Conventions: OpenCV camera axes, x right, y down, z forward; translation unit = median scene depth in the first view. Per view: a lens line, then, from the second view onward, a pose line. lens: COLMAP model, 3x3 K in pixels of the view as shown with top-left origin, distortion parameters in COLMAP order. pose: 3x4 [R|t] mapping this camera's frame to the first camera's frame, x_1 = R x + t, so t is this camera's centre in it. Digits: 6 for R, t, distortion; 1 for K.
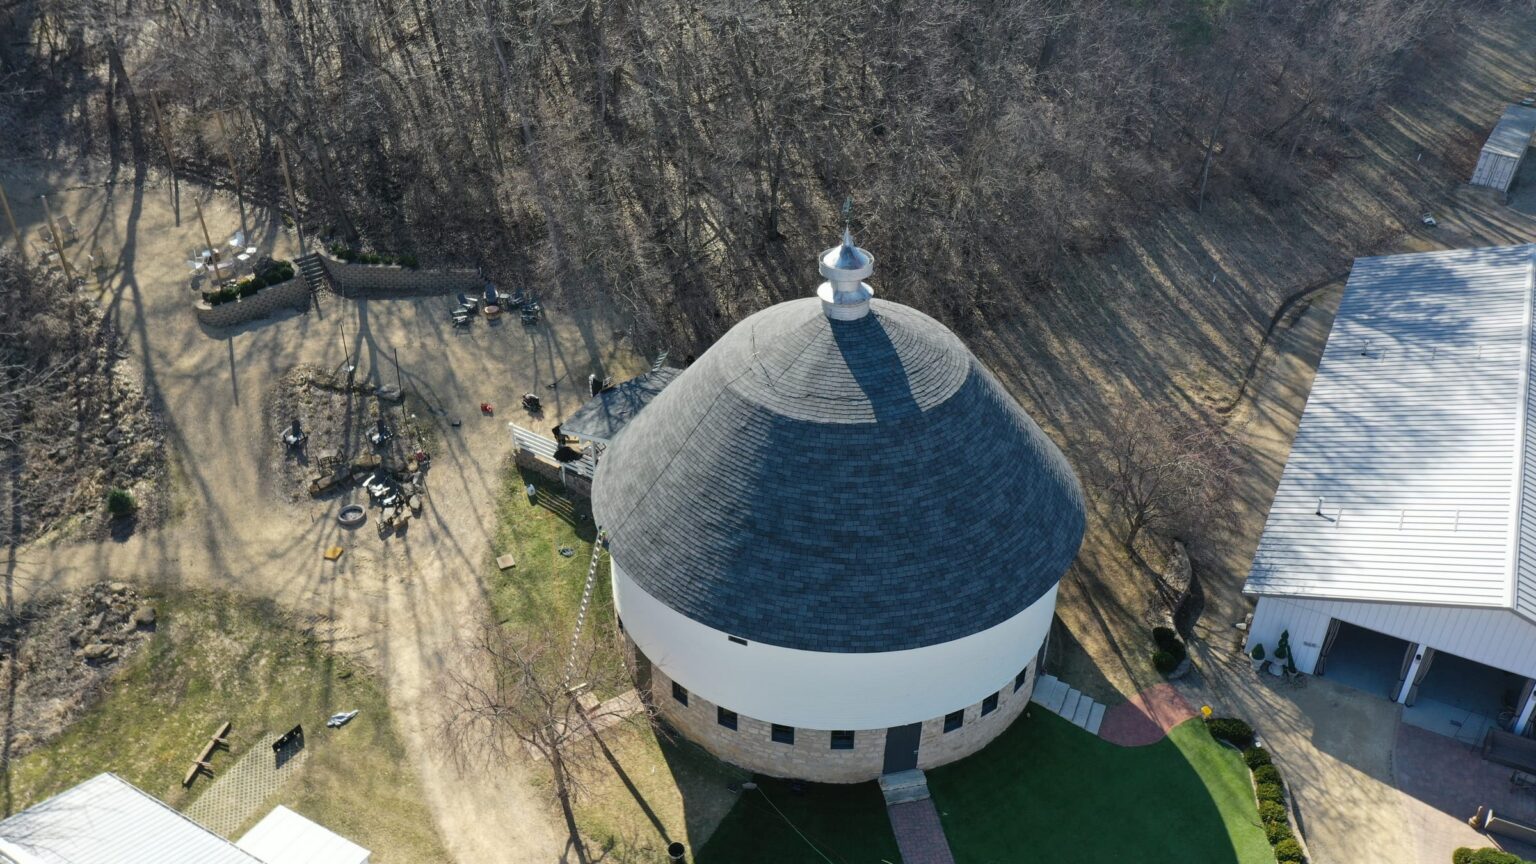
lens RADIAL K [[1214.4, 0, 765.2], [0, 1214.4, 426.1], [0, 0, 1]] dist [0.004113, 0.009976]
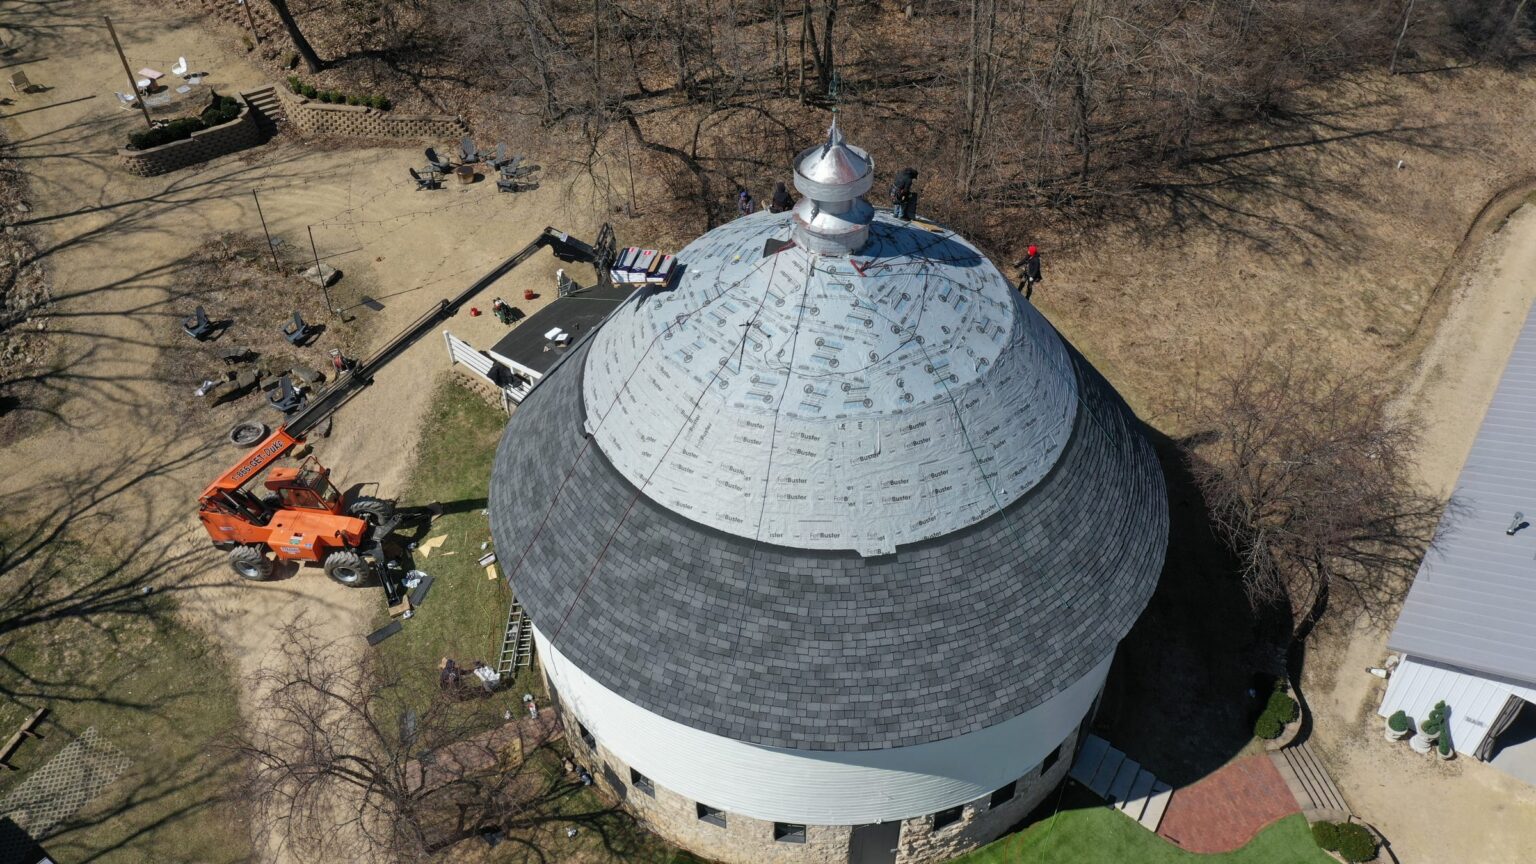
lens RADIAL K [[1214.4, 0, 765.2], [0, 1214.4, 426.1], [0, 0, 1]] dist [0.004113, 0.009976]
pose [[0.992589, 0.069626, -0.099597, 0.110873], [-0.054465, 0.987551, 0.147572, -0.096276], [0.108632, -0.141054, 0.984024, 0.331066]]
